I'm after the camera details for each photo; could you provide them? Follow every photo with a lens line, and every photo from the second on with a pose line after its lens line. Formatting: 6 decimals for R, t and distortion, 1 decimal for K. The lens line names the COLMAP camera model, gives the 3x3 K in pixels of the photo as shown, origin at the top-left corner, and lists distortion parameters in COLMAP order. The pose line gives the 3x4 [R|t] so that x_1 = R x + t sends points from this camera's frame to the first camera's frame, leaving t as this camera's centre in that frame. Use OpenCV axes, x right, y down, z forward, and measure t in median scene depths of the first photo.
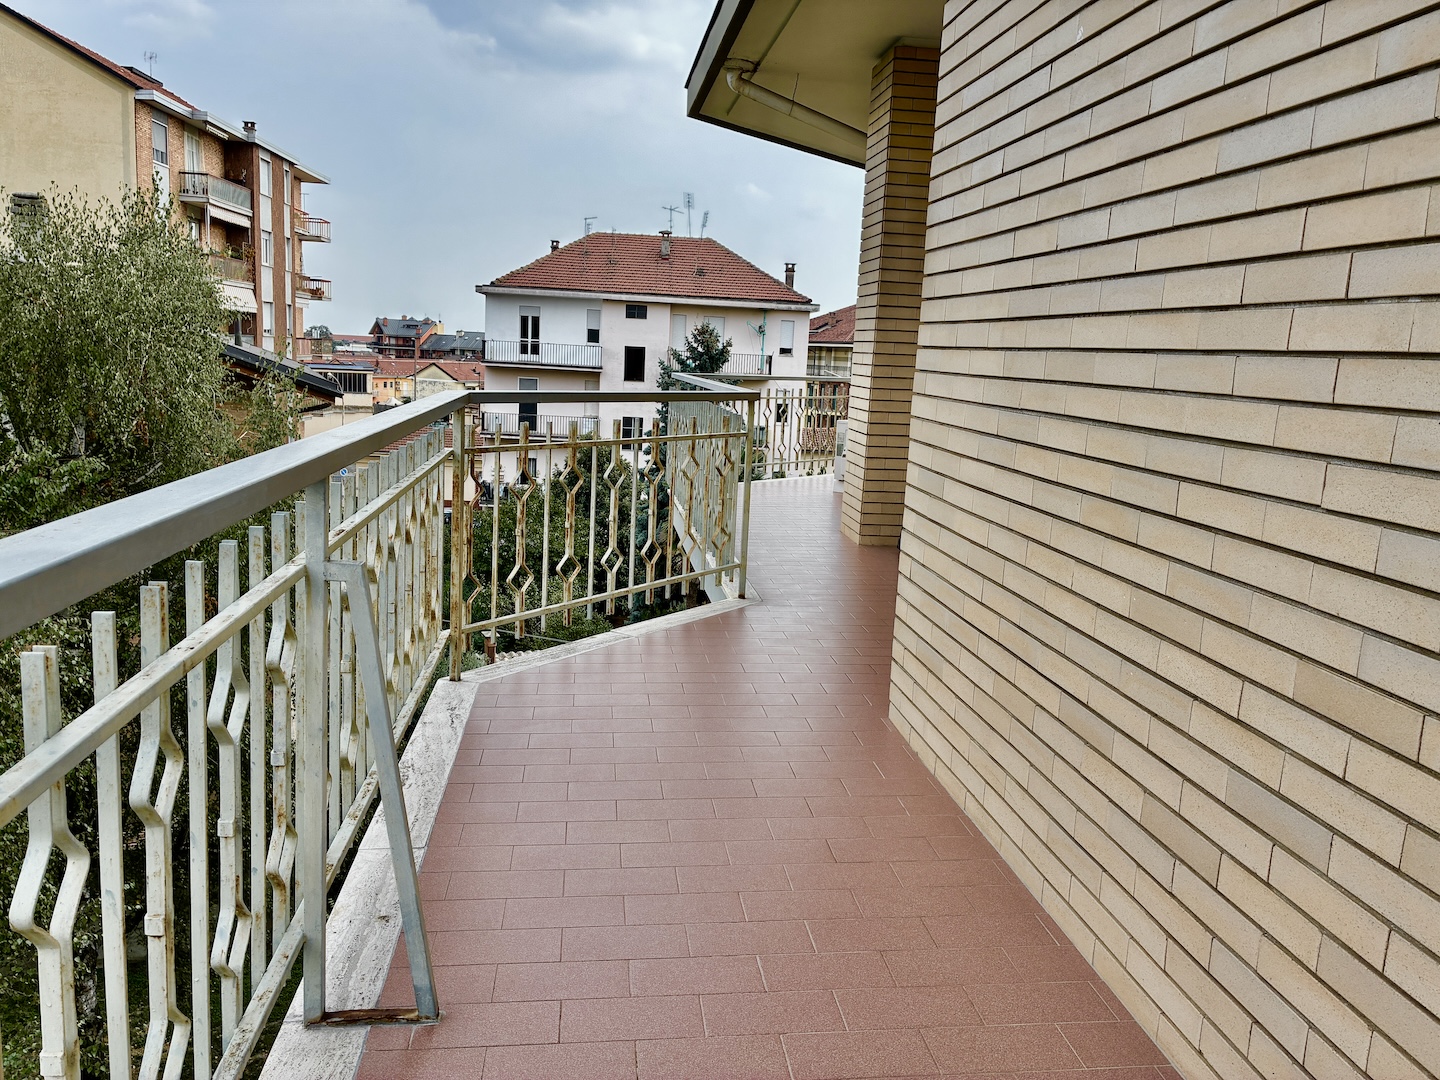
lens RADIAL K [[1037.1, 0, 720.0], [0, 1037.1, 540.0], [0, 0, 1]] dist [0.002942, -0.065070]
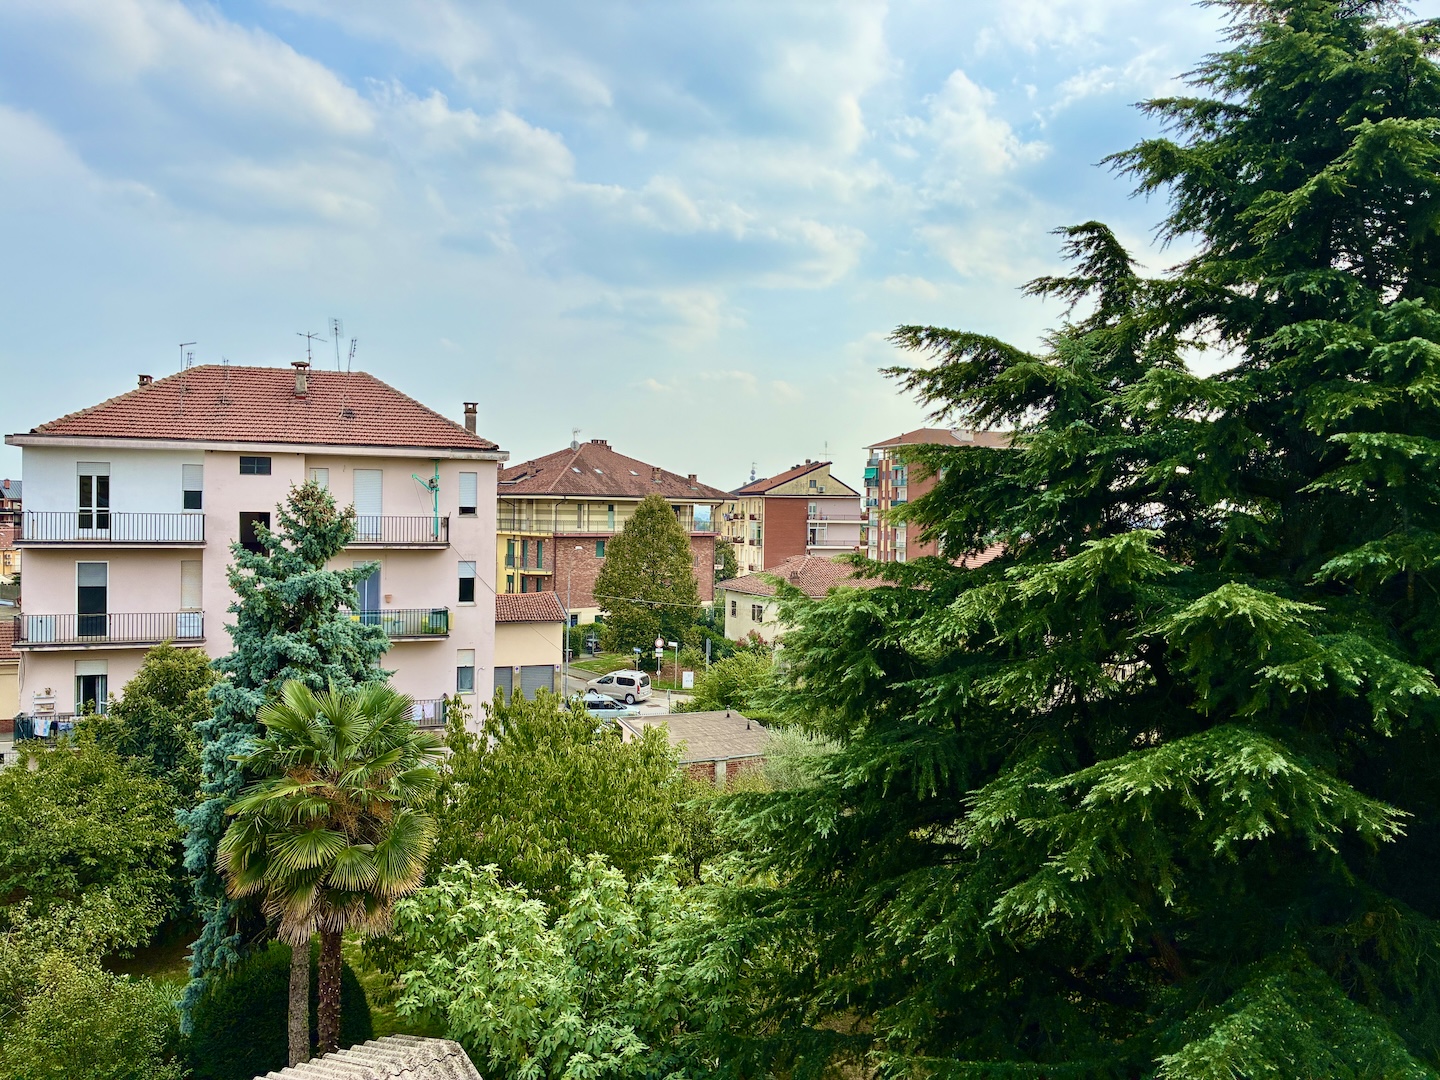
lens RADIAL K [[1037.1, 0, 720.0], [0, 1037.1, 540.0], [0, 0, 1]] dist [0.002942, -0.065070]
pose [[0.961174, -0.042077, 0.272716, 0.032558], [0.079383, 0.988691, -0.127236, -0.045122], [-0.264278, 0.143945, 0.953644, 0.204923]]
